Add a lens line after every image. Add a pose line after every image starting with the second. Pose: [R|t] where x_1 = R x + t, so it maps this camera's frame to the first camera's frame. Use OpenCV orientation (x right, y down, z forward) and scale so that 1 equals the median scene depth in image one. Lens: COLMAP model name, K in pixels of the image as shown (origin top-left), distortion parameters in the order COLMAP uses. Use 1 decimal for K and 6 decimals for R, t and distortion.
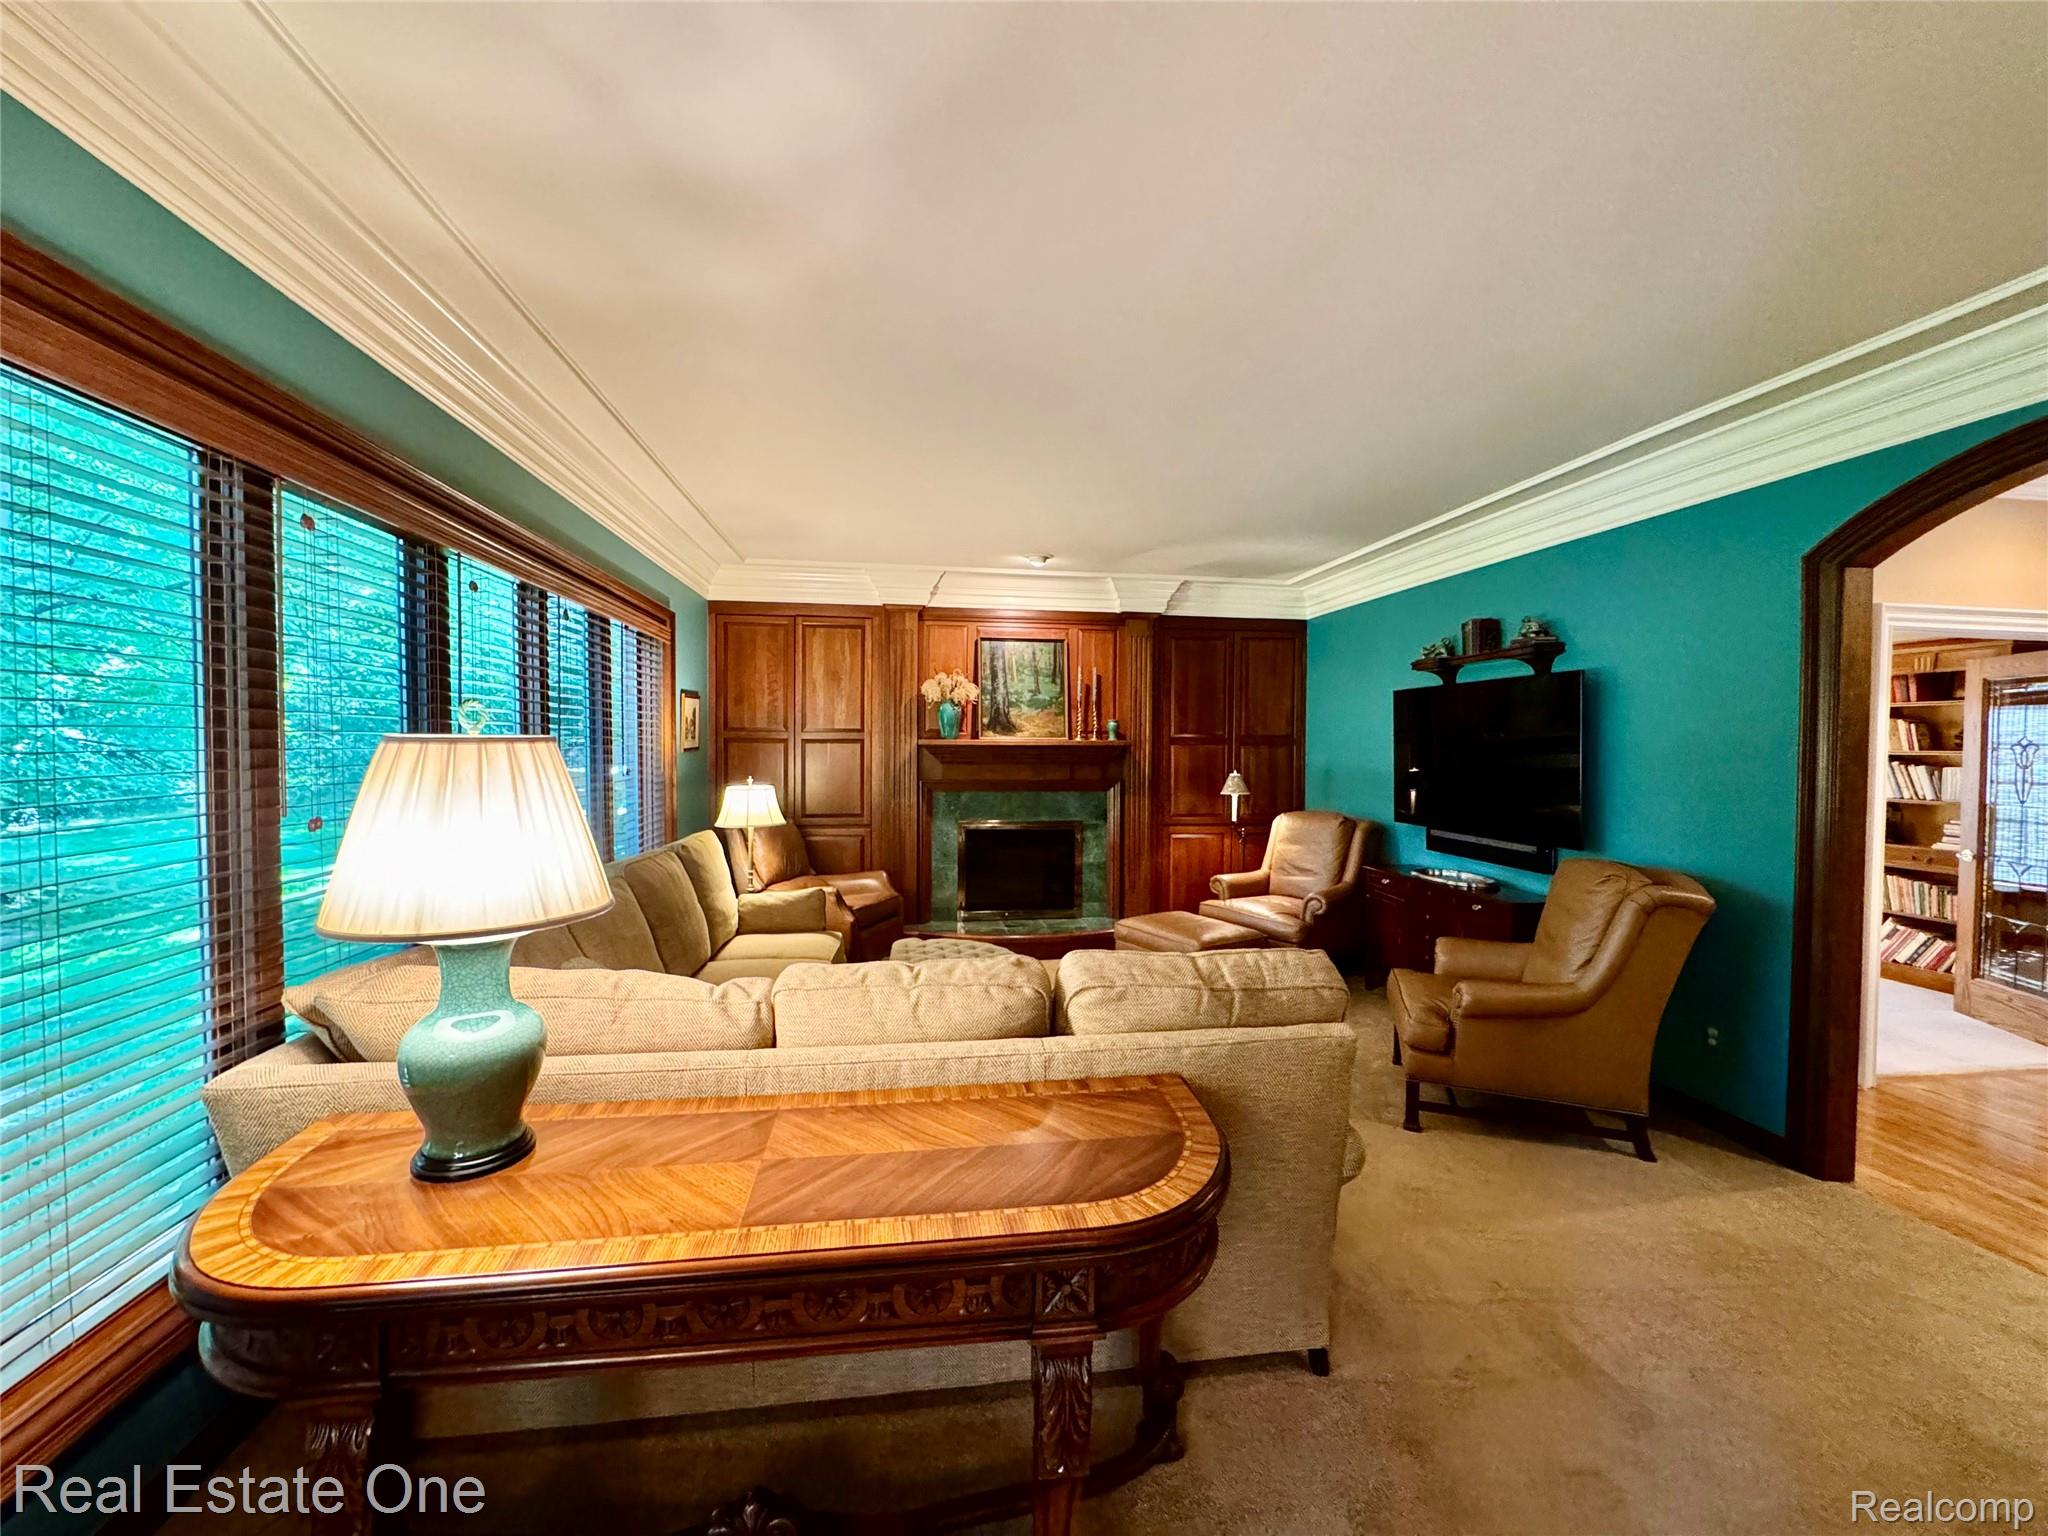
lens RADIAL K [[815.2, 0, 1024.0], [0, 815.2, 768.0], [0, 0, 1]] dist [-0.000795, -0.000313]
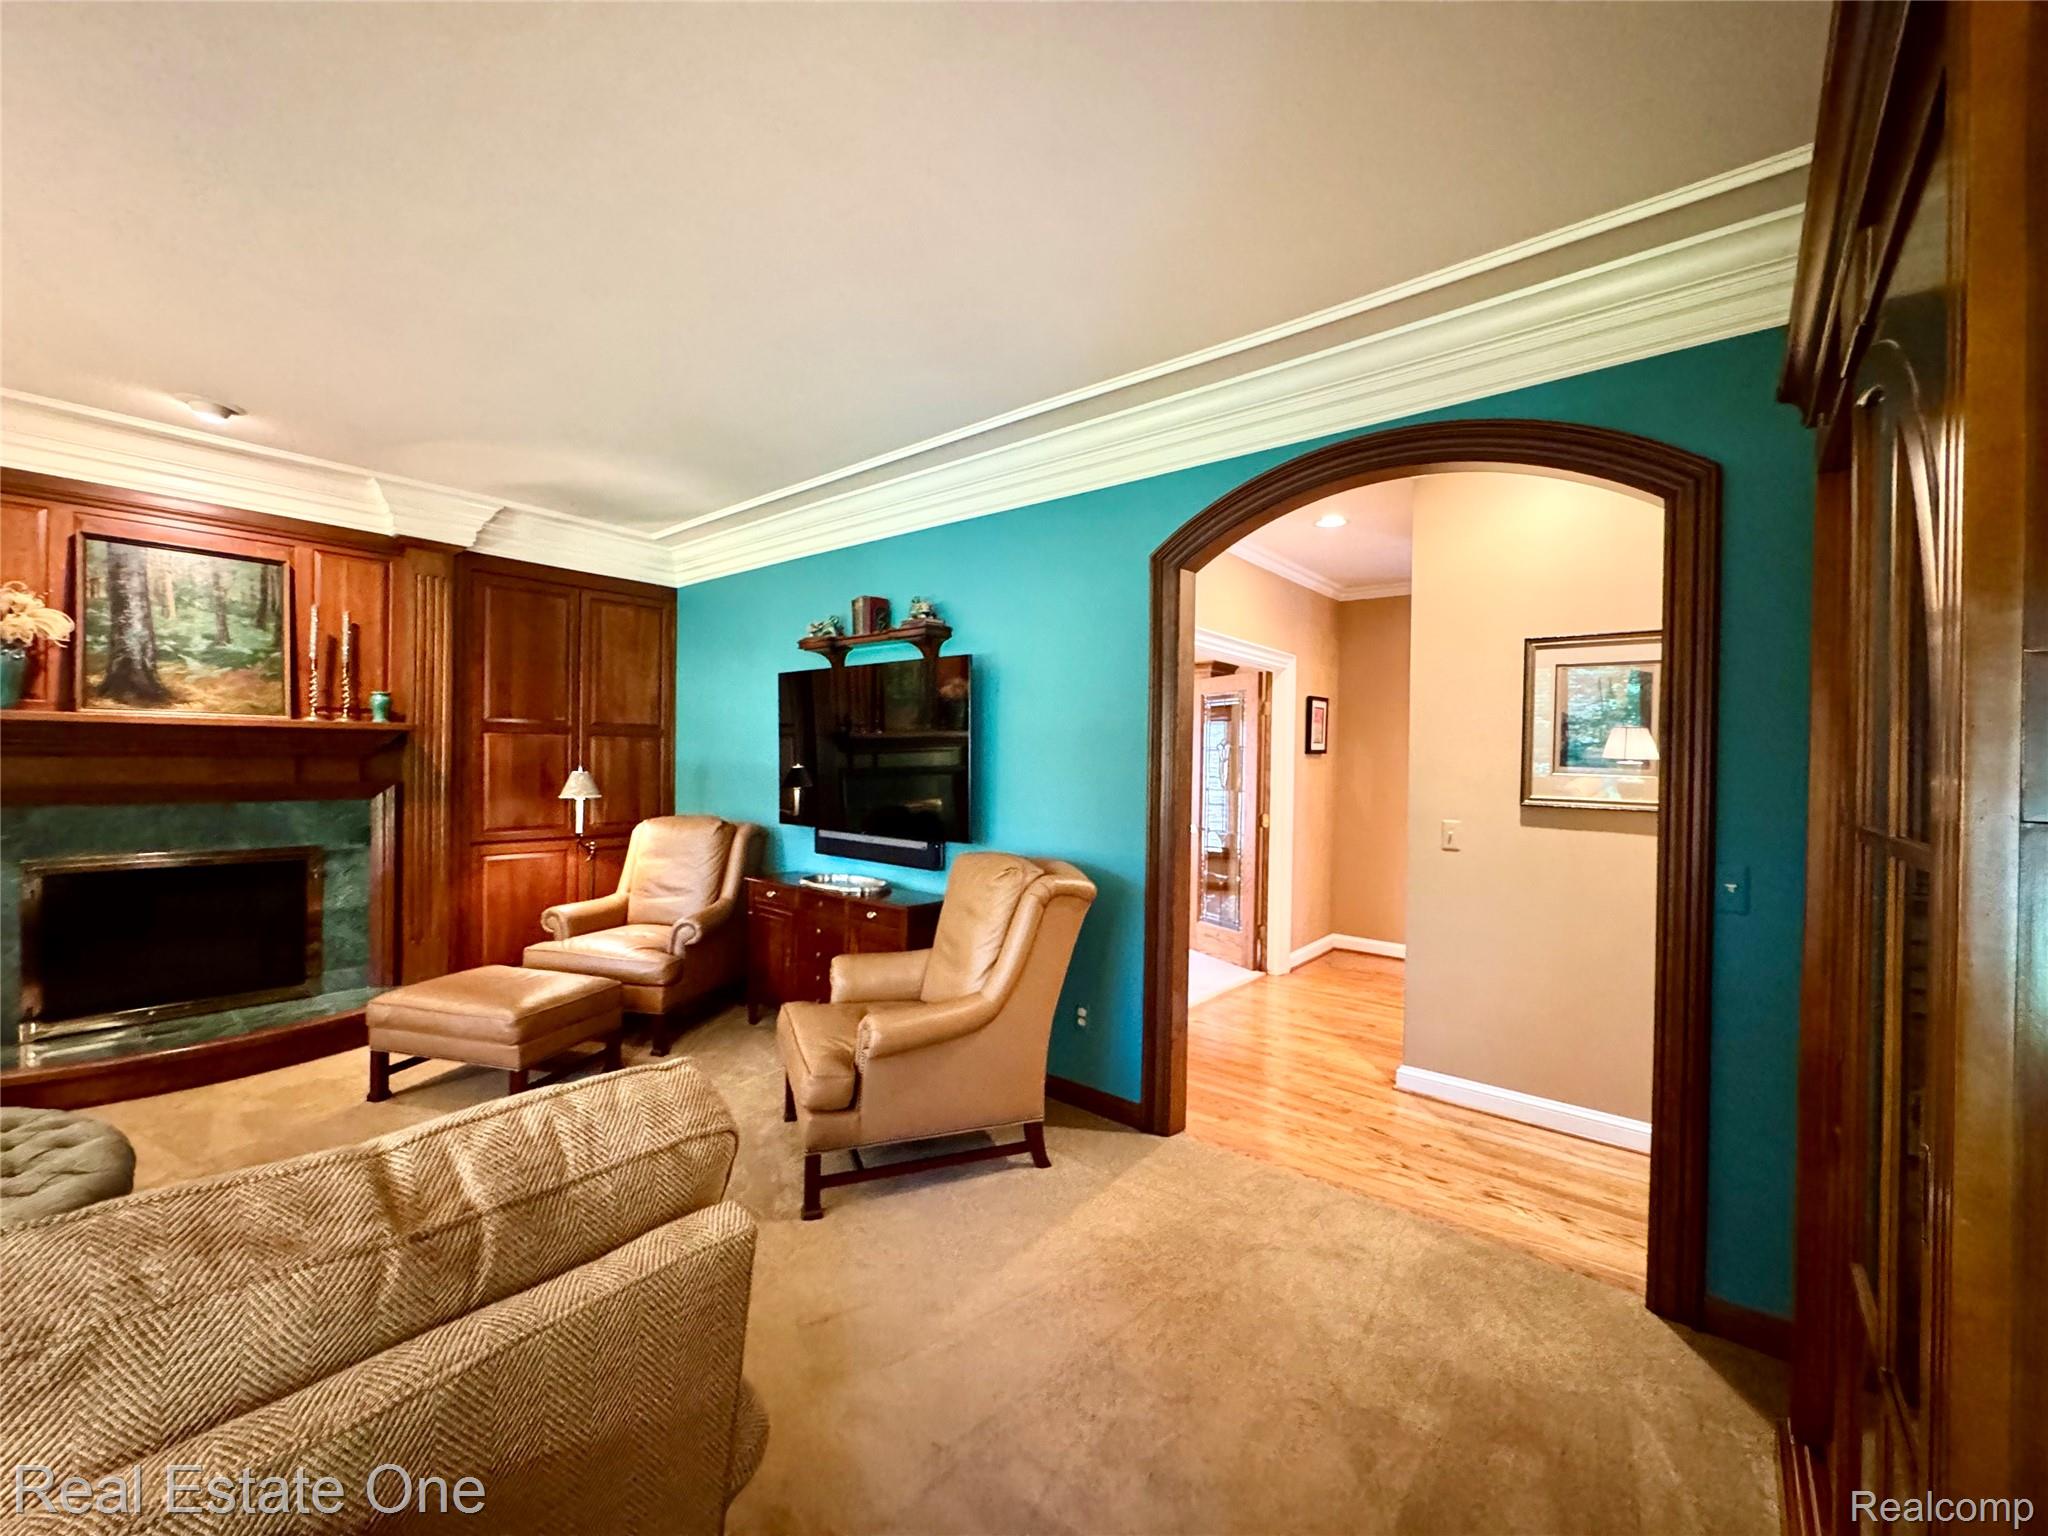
lens RADIAL K [[815.2, 0, 1024.0], [0, 815.2, 768.0], [0, 0, 1]] dist [-0.000795, -0.000313]
pose [[0.744502, -0.000340, 0.667620, 0.070037], [0.006761, 0.999952, -0.007030, 0.014763], [-0.667586, 0.009748, 0.744469, 0.184112]]
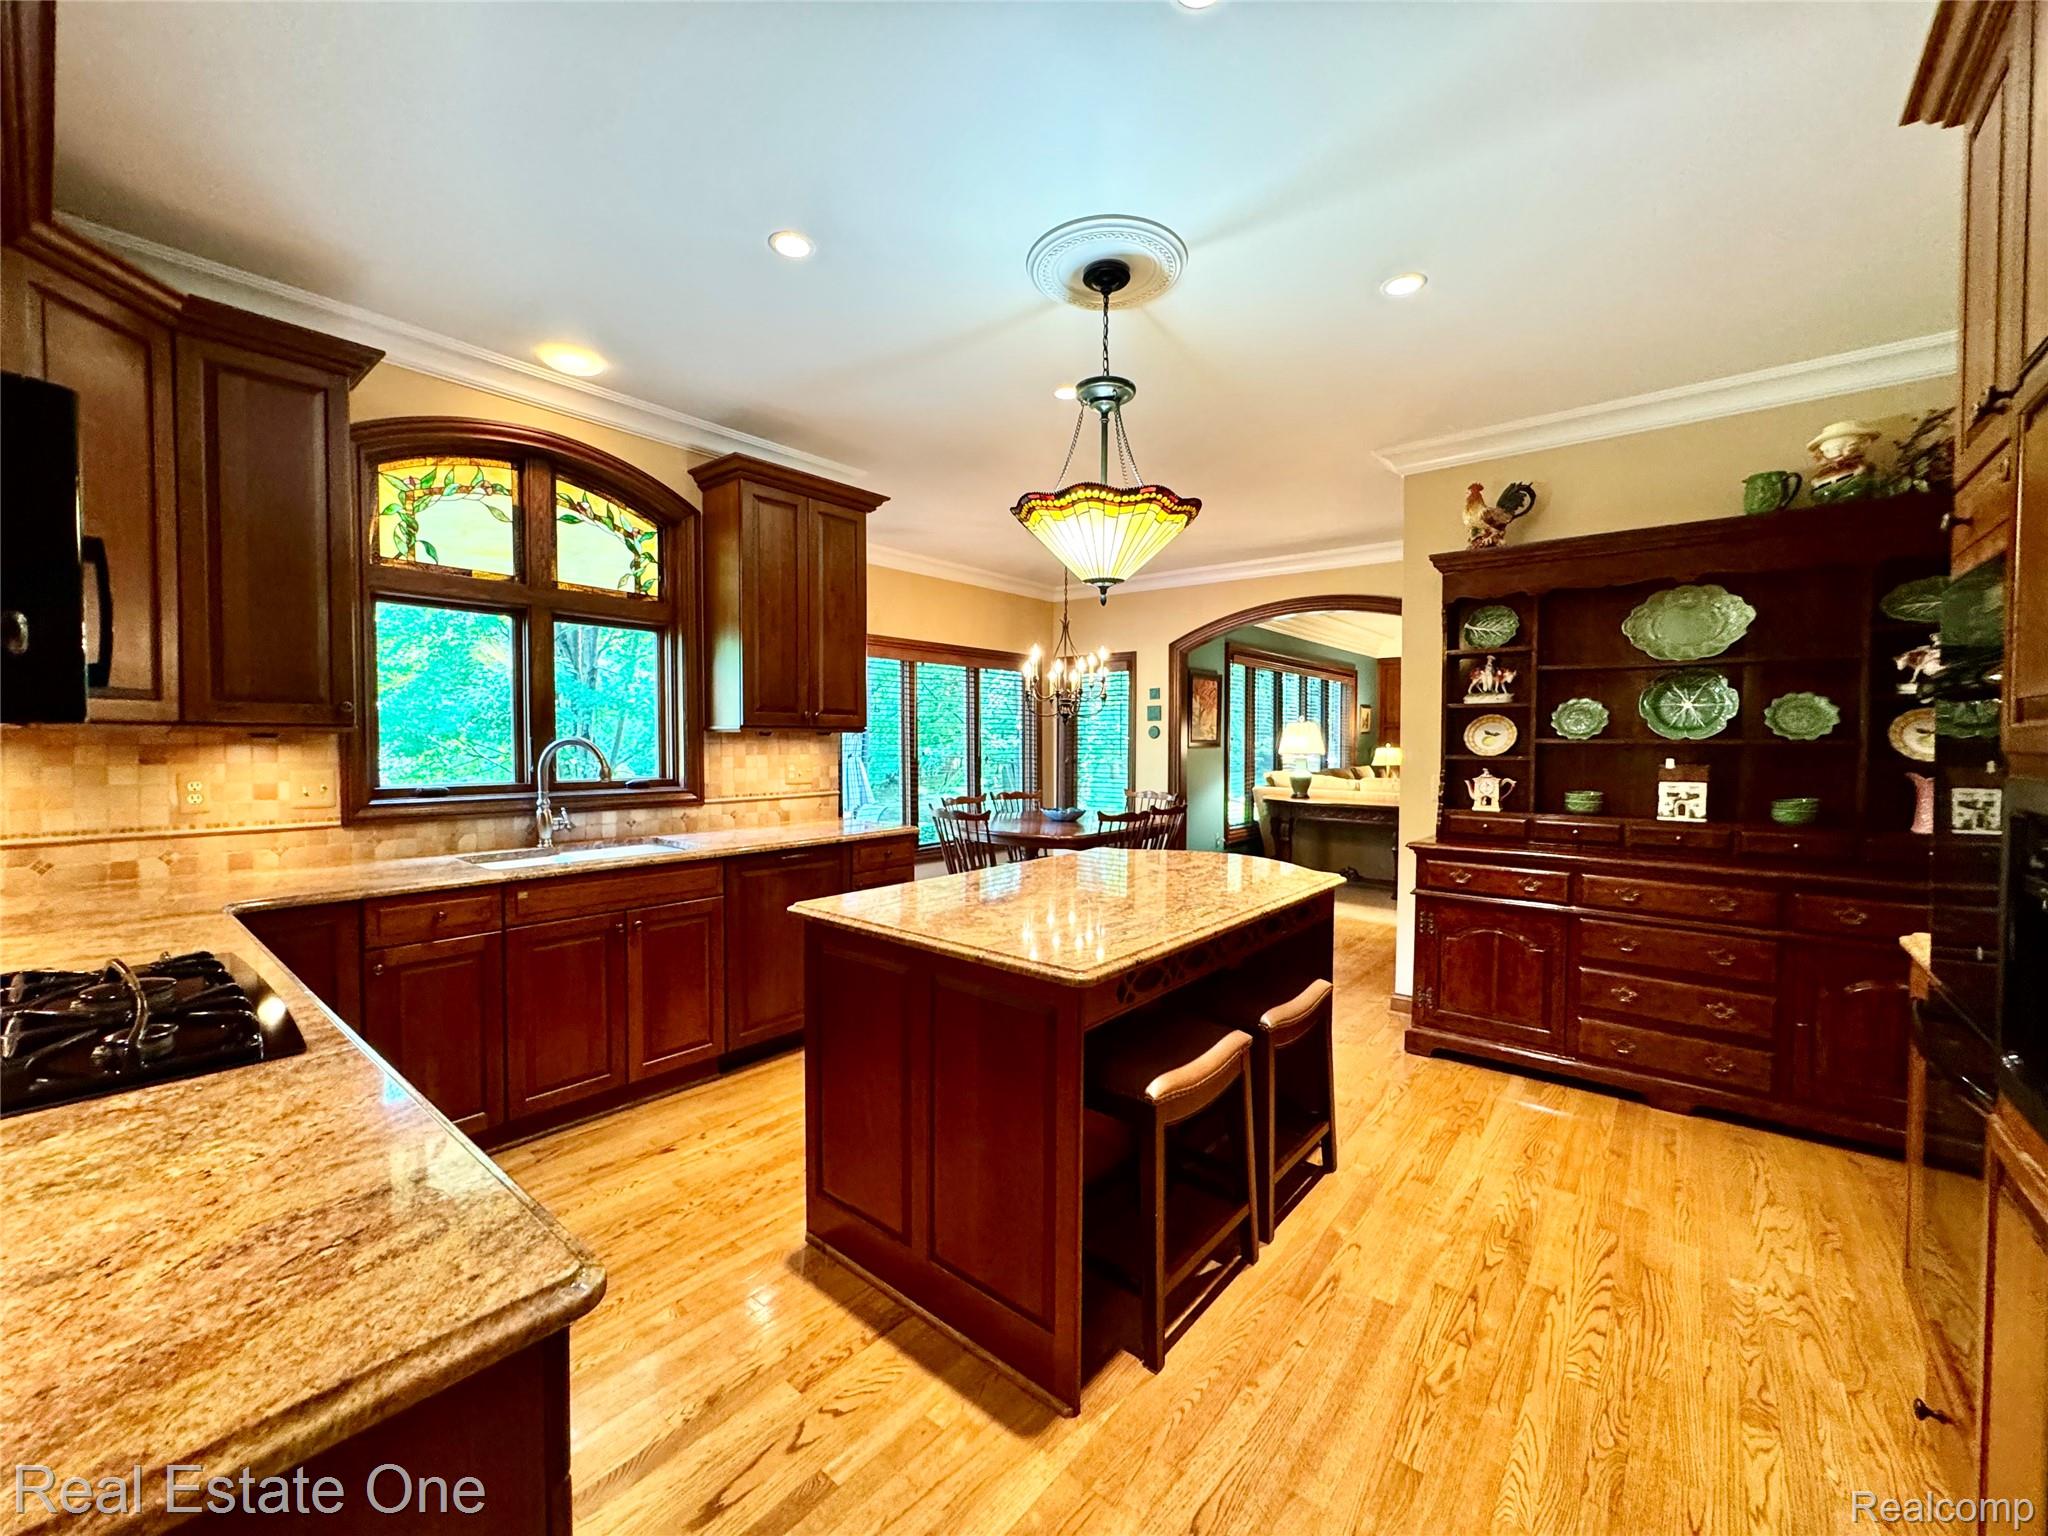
lens RADIAL K [[815.2, 0, 1024.0], [0, 815.2, 768.0], [0, 0, 1]] dist [-0.000795, -0.000313]
pose [[0.668623, 0.016014, -0.743429, 0.626301], [-0.016552, 0.999841, 0.006650, 0.075840], [0.743417, 0.007859, 0.668782, -1.174547]]
